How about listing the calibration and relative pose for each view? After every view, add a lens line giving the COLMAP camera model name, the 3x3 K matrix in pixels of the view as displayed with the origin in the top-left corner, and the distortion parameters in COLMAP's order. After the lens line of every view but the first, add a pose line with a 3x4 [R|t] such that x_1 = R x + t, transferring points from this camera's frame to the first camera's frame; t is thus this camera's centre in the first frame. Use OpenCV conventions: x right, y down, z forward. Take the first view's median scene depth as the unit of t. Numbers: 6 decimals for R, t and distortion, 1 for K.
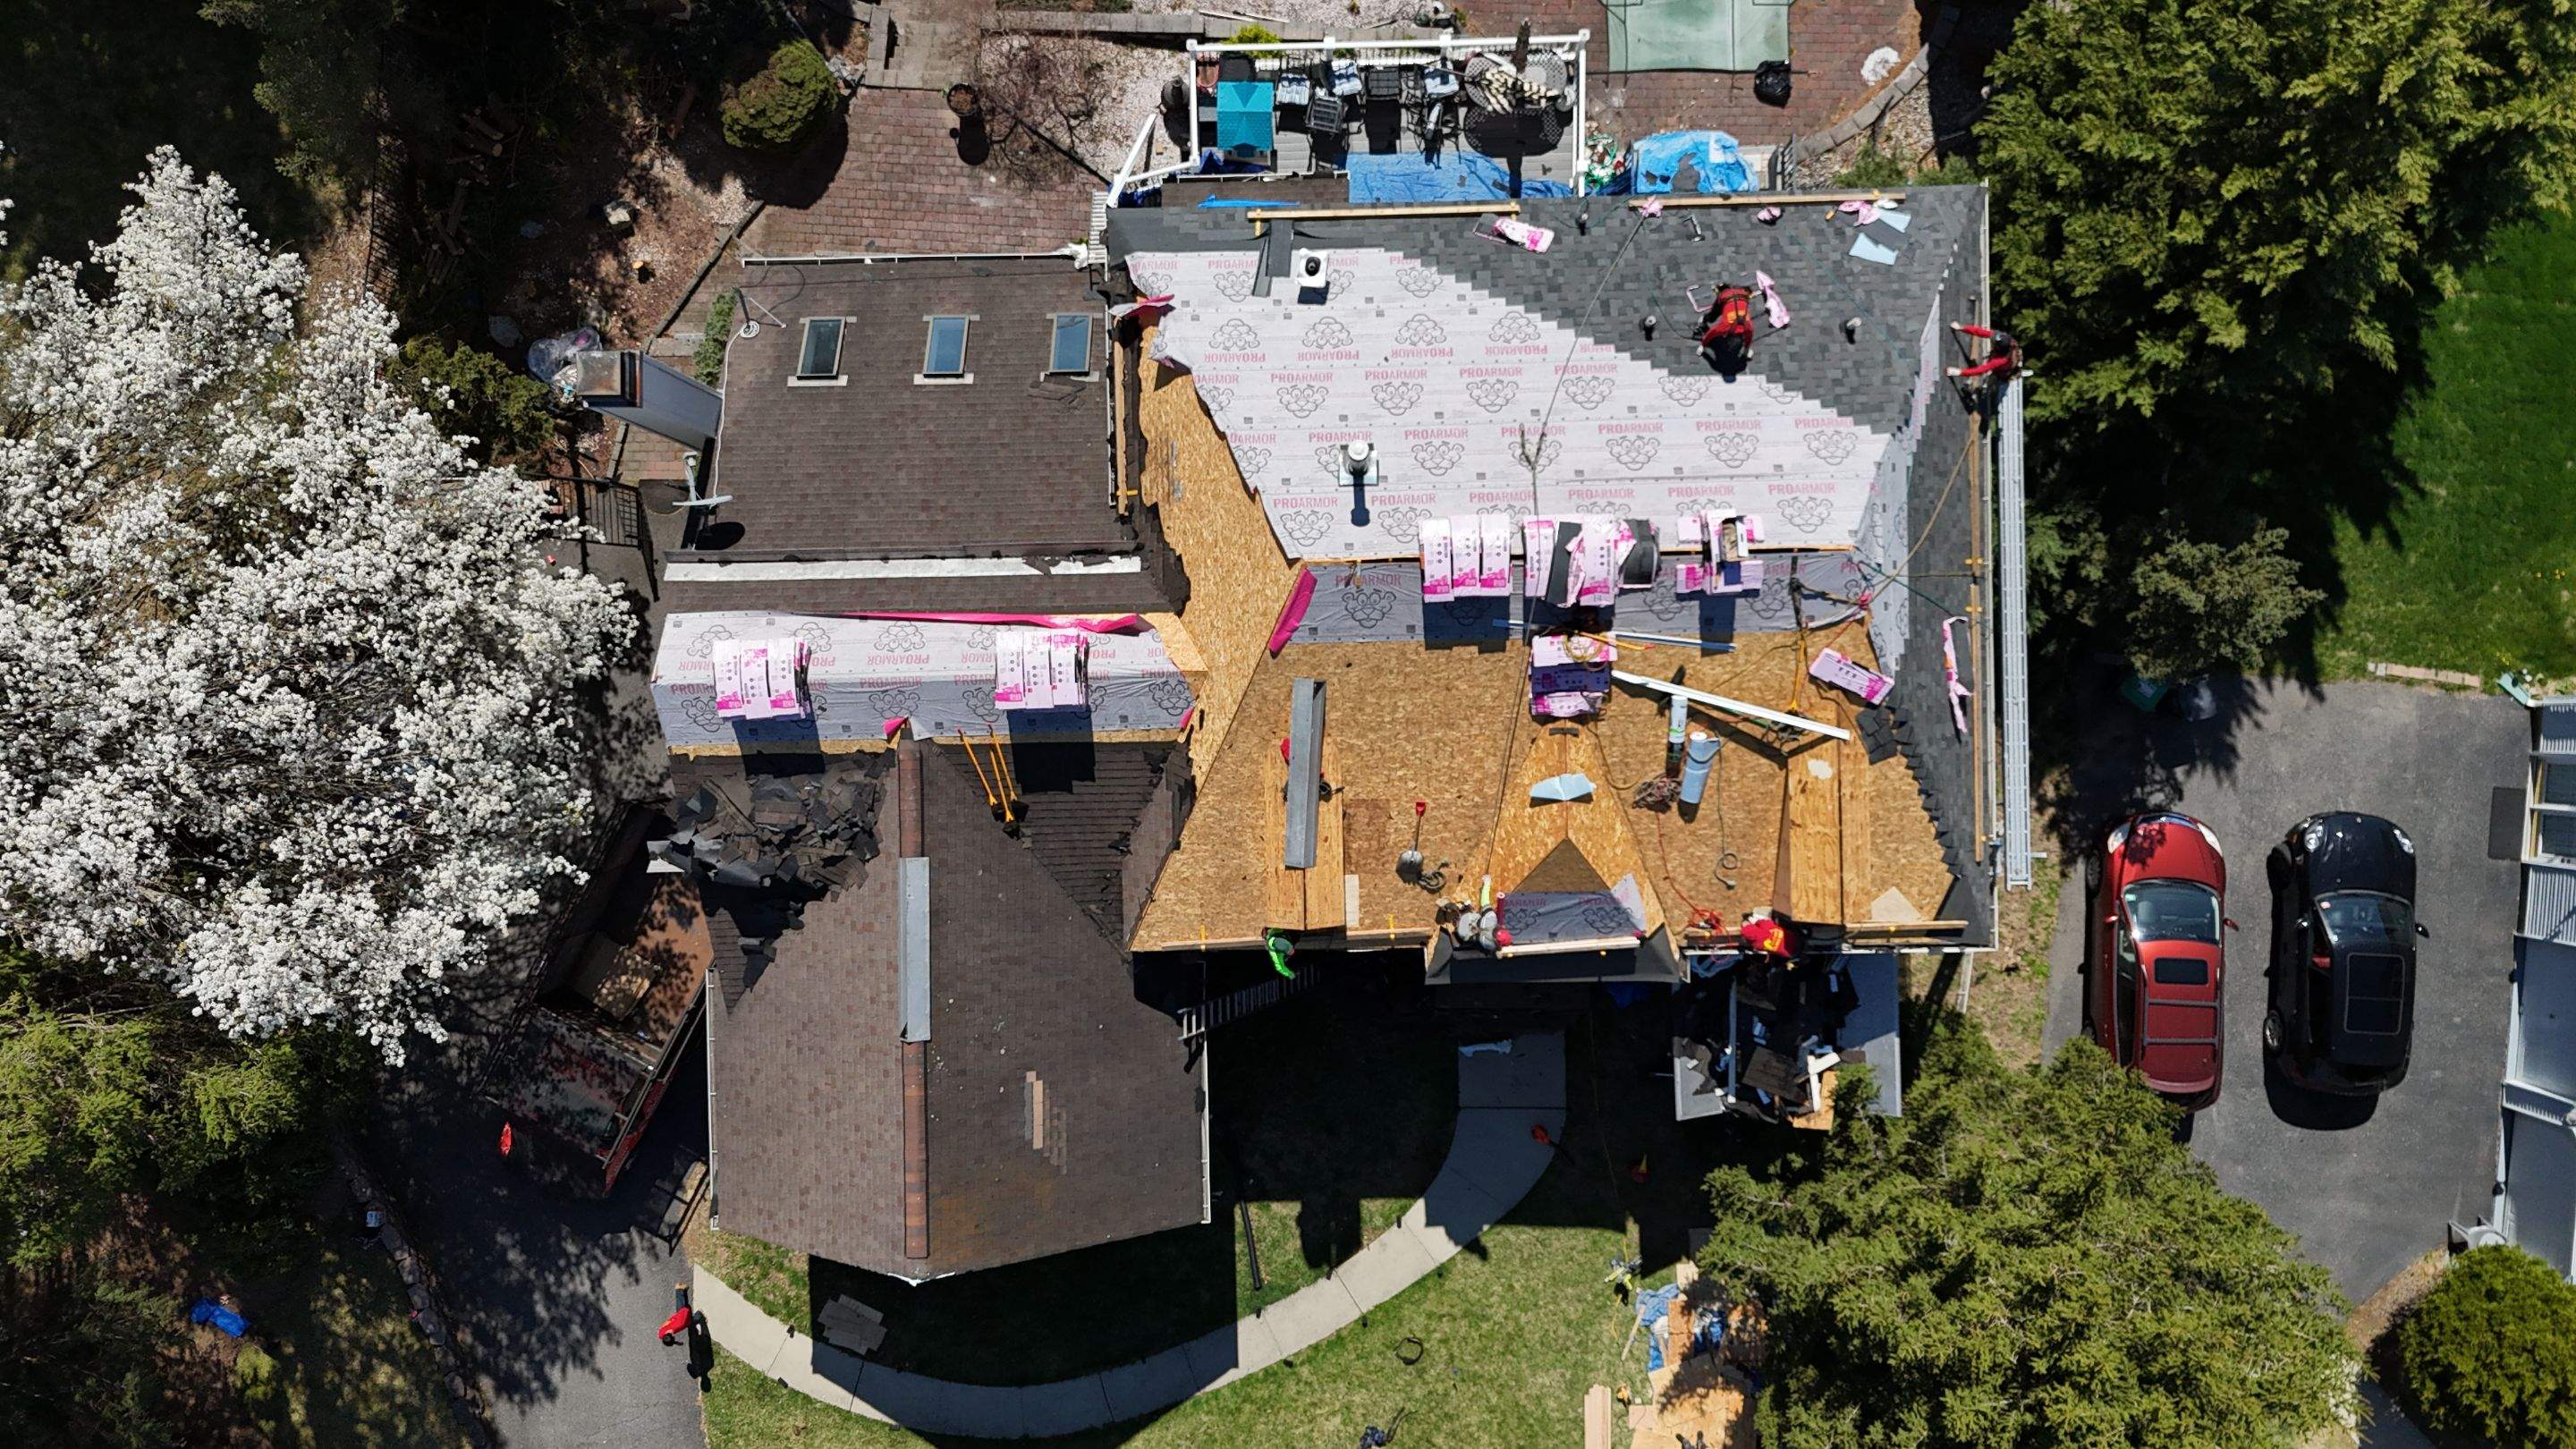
lens RADIAL K [[1888.4, 0, 1288.0], [0, 1888.4, 724.5], [0, 0, 1]] dist [0.091985, -0.066672]
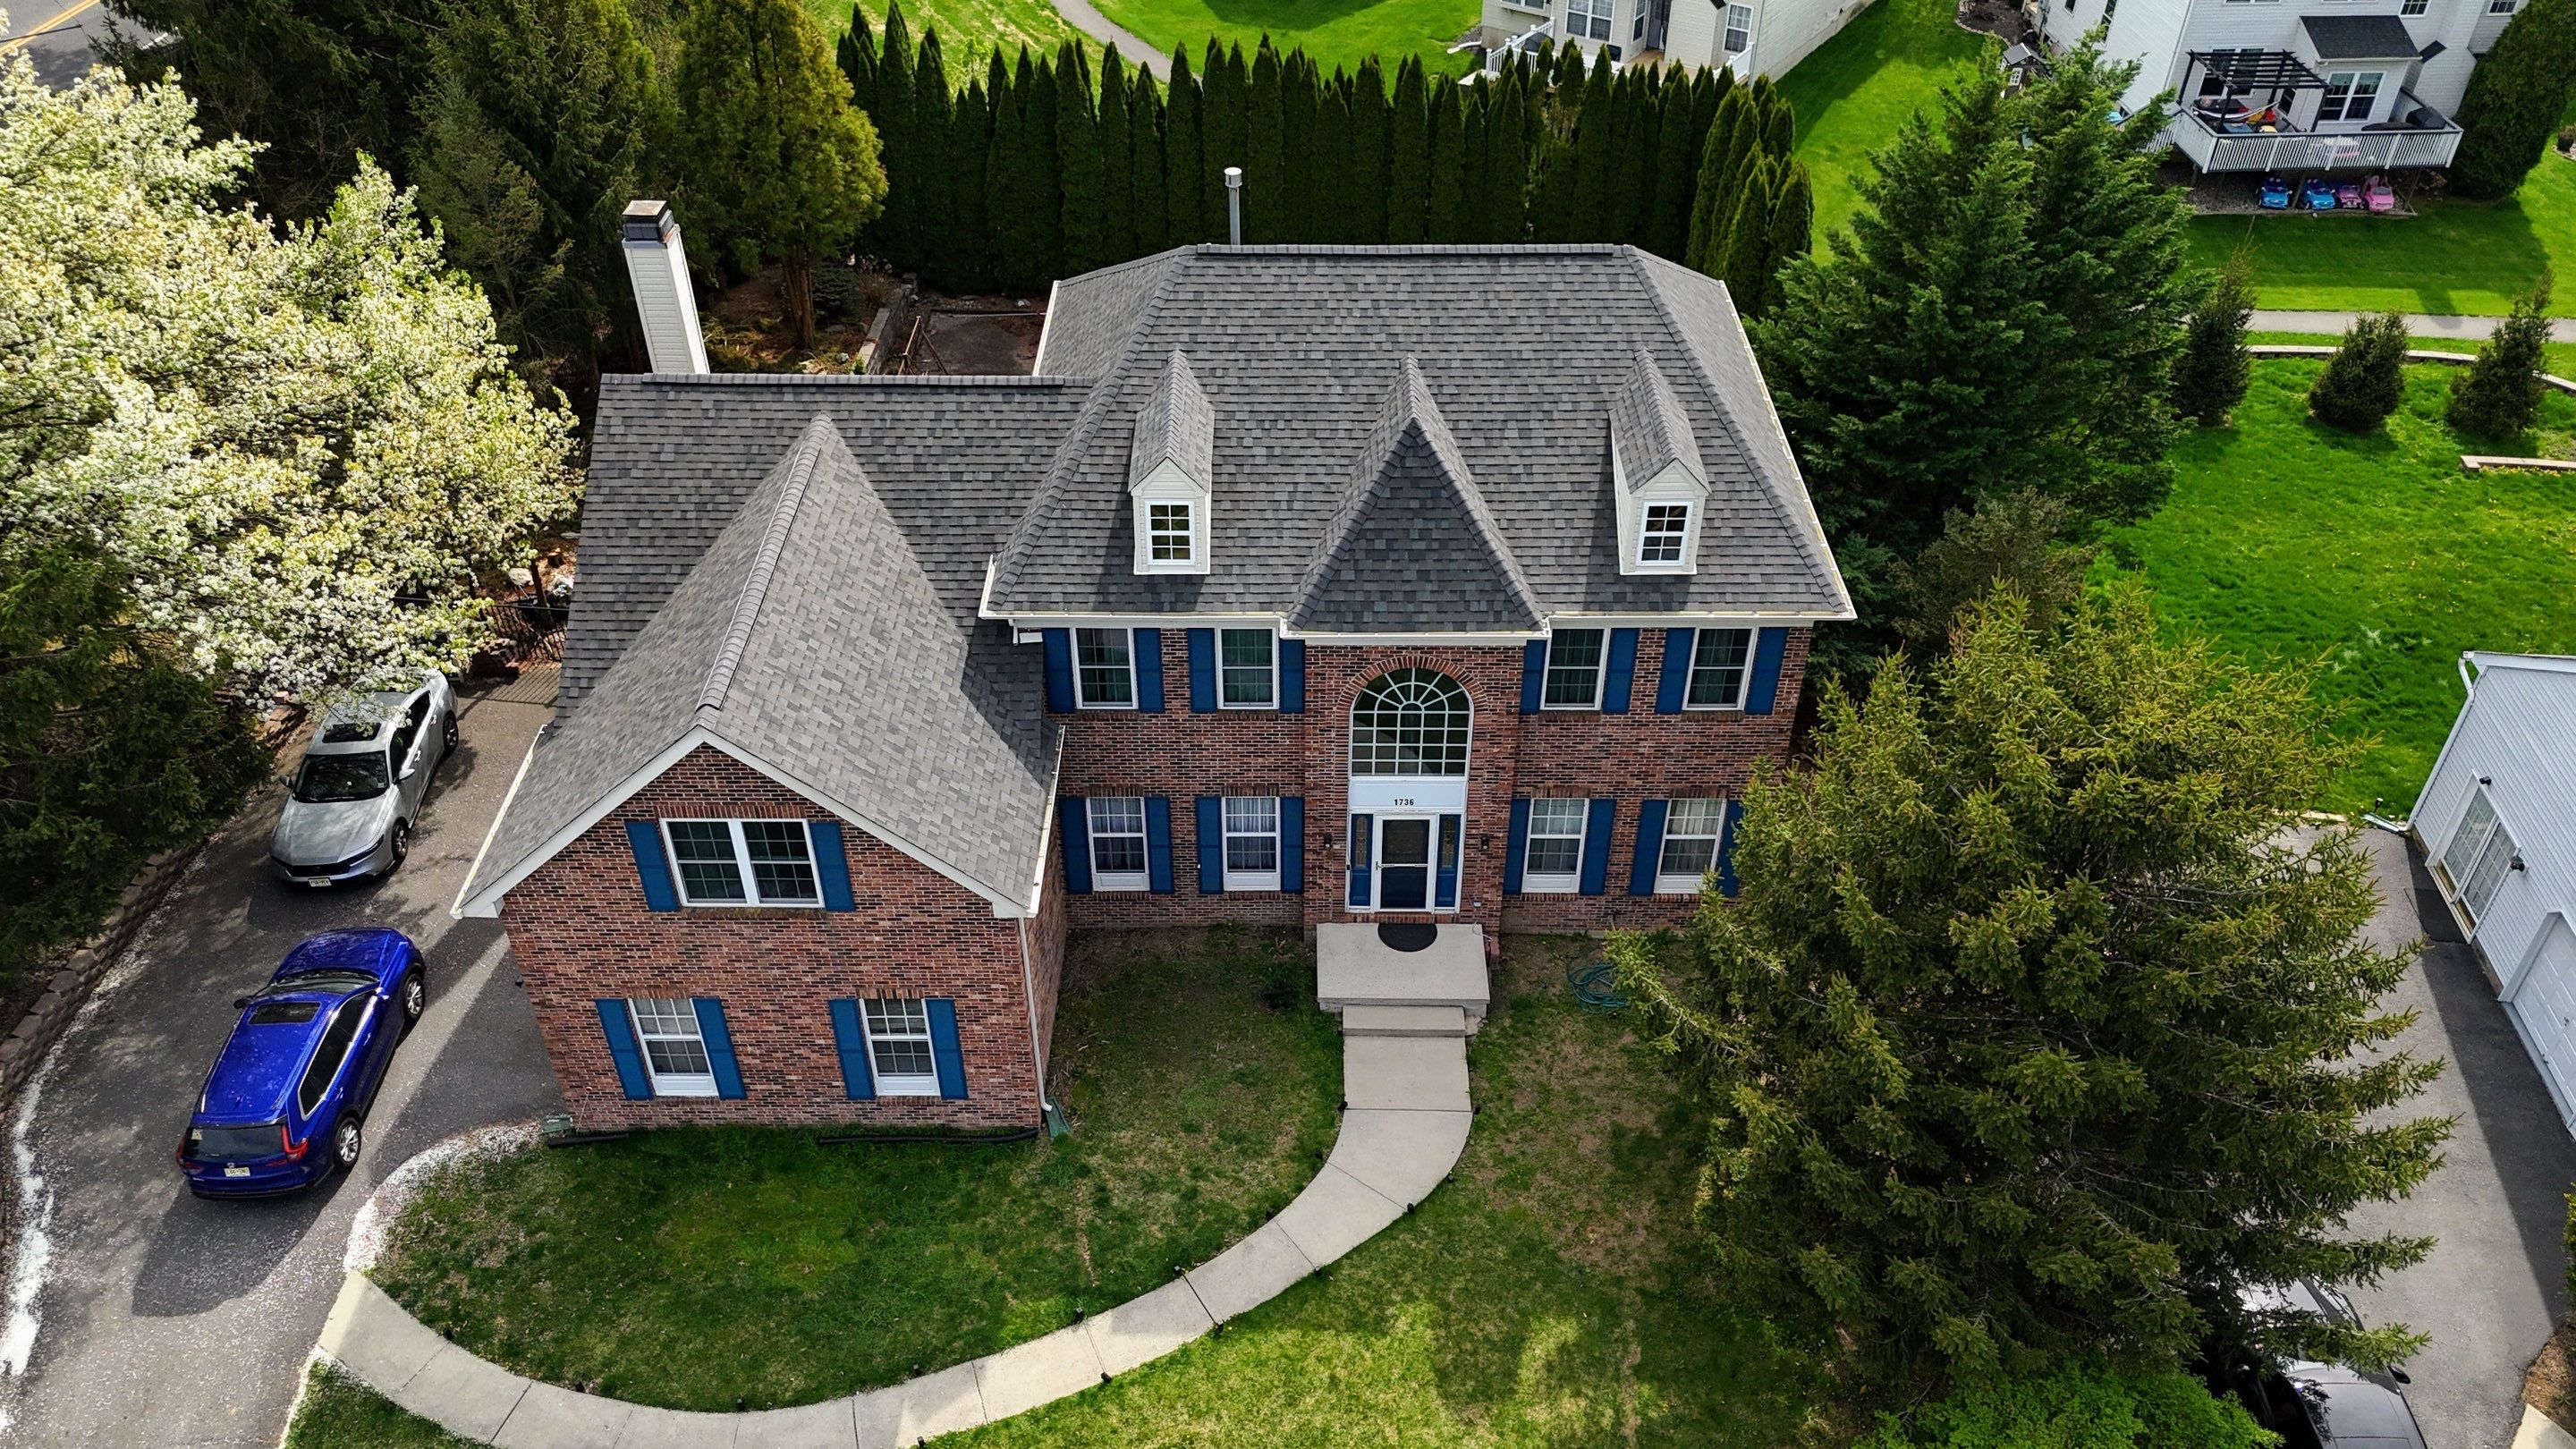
lens RADIAL K [[1899.2, 0, 1292.1], [0, 1899.2, 719.7], [0, 0, 1]] dist [0.088400, -0.119328]
pose [[0.999557, 0.029751, -0.001264, 0.072432], [-0.019460, 0.620482, -0.783979, 0.877228], [-0.022540, 0.783656, 0.620786, 0.392658]]
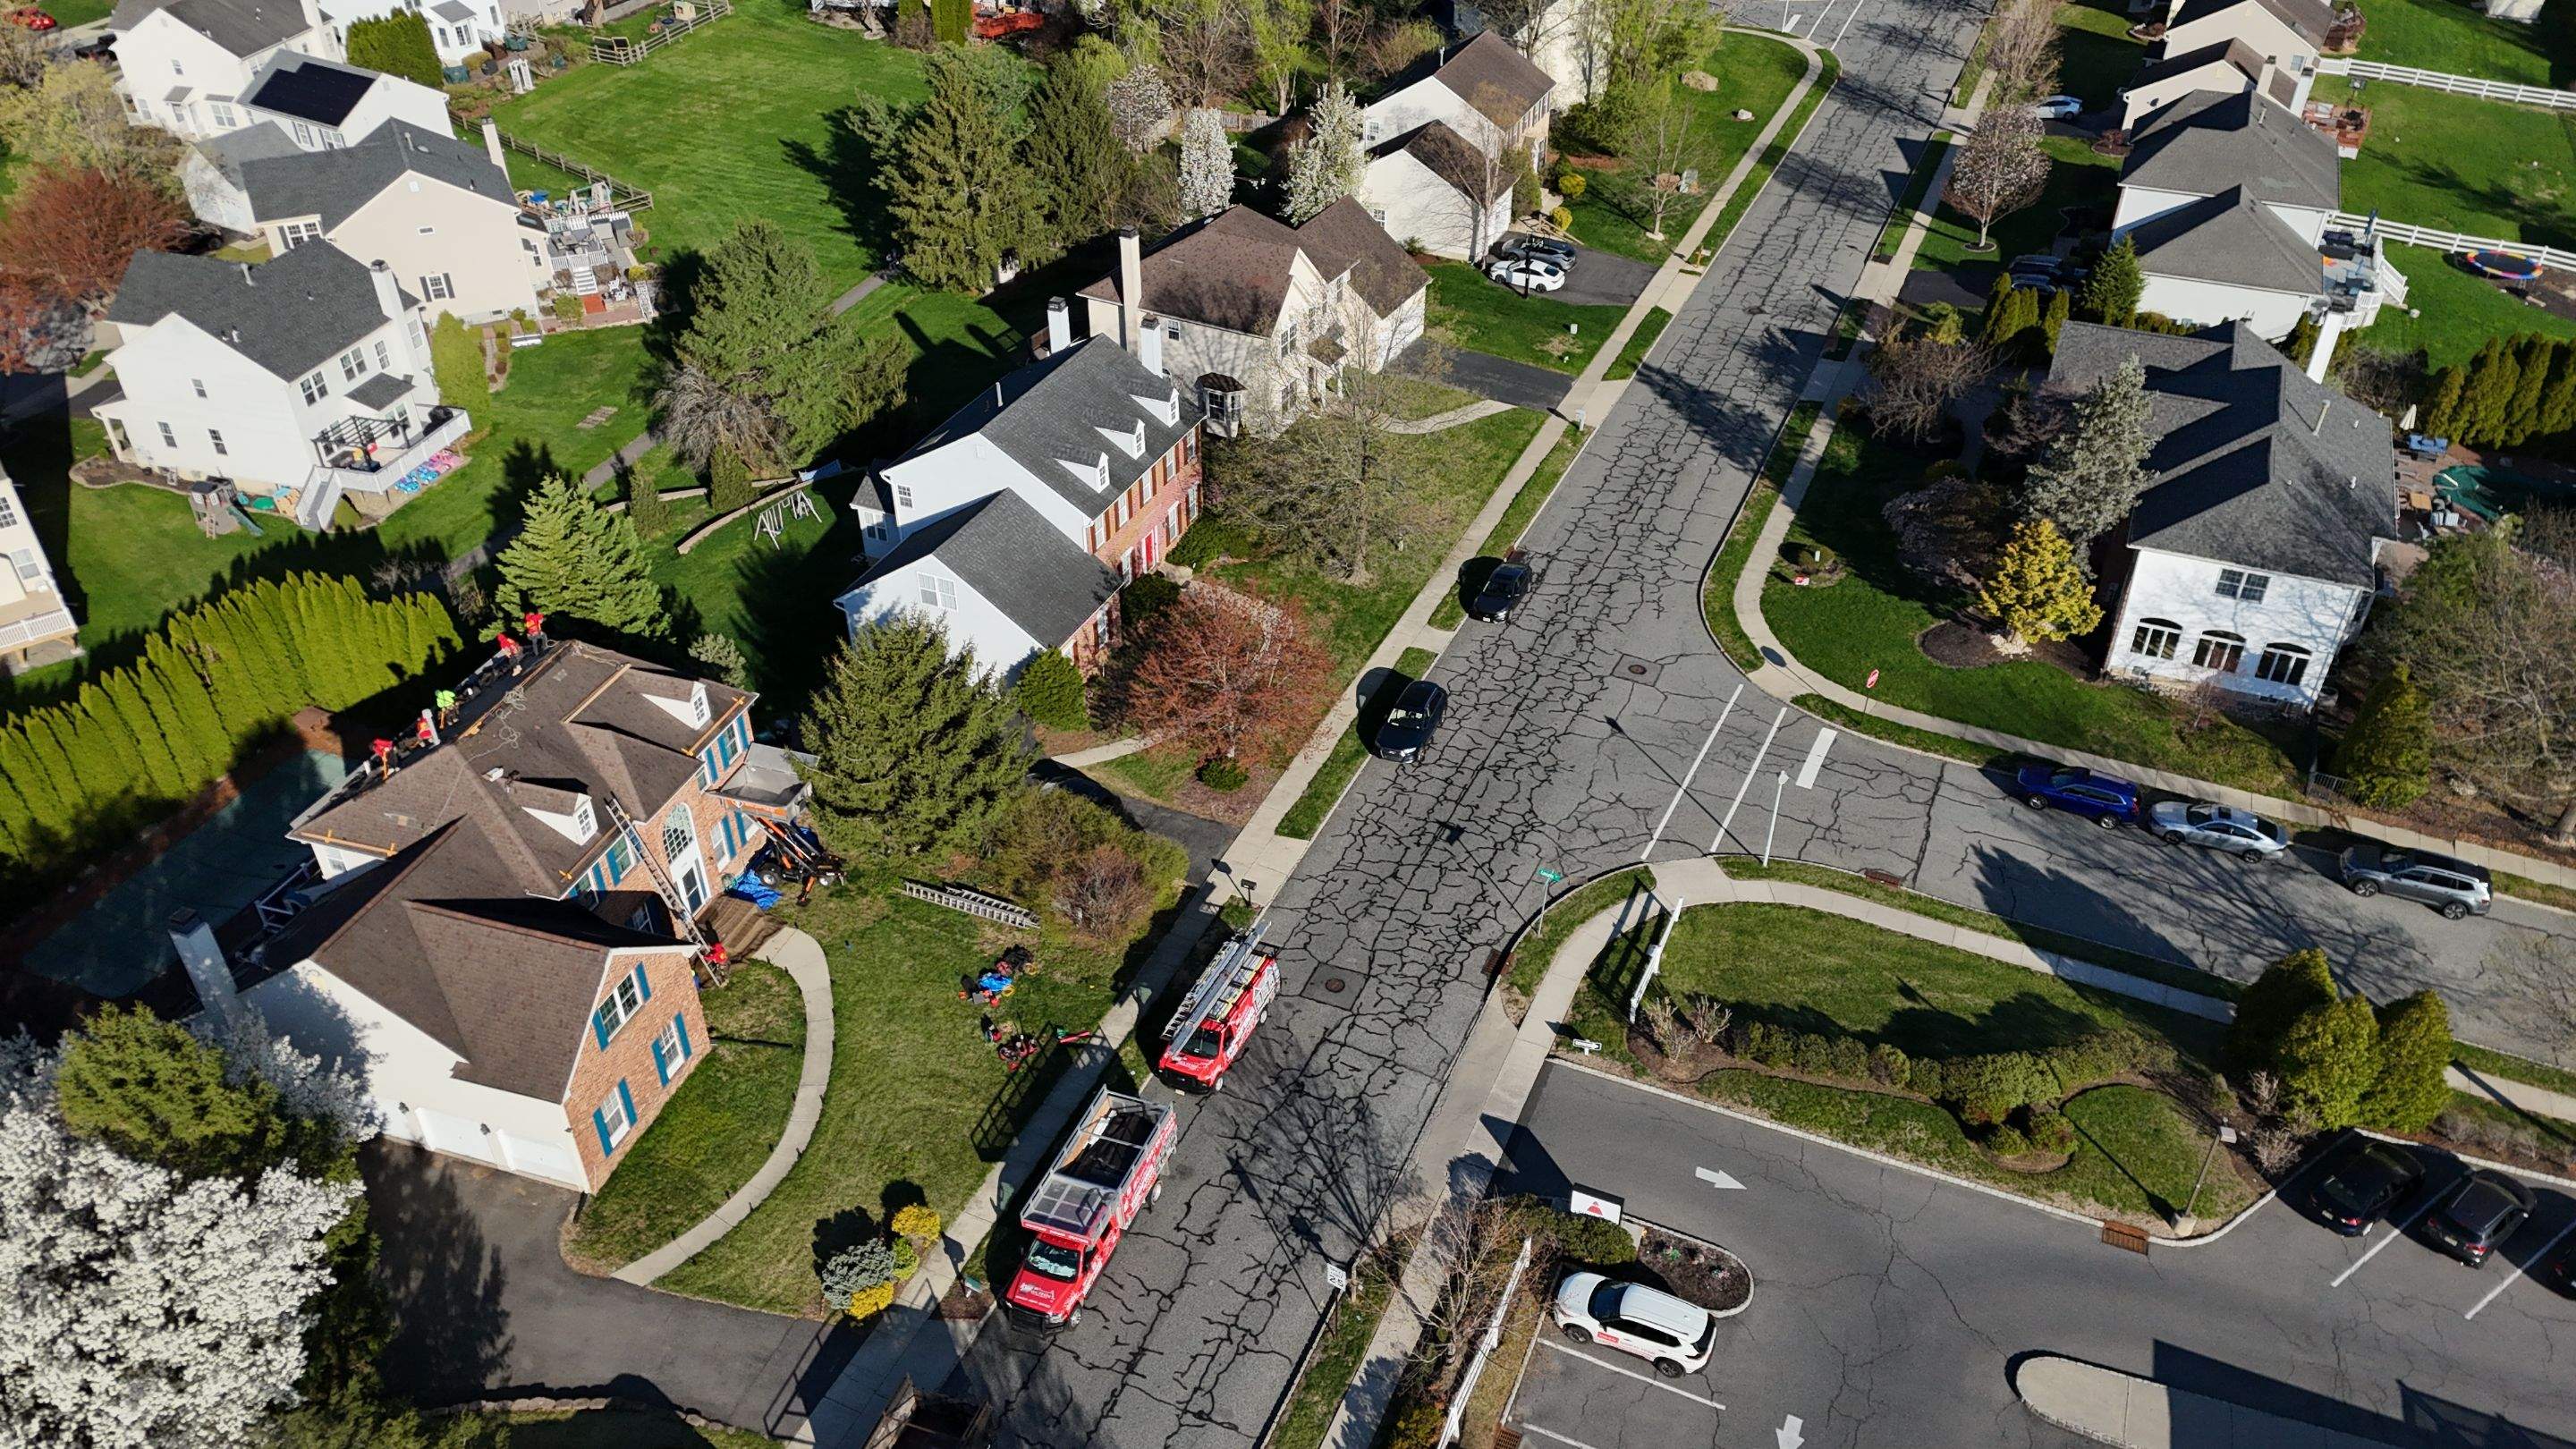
lens RADIAL K [[1906.8, 0, 1293.1], [0, 1906.8, 718.4], [0, 0, 1]] dist [0.046658, -0.006568]
pose [[0.327120, -0.536285, 0.778068, -1.398620], [0.944983, 0.185379, -0.269522, 1.455494], [0.000303, 0.823427, 0.567422, -0.471919]]
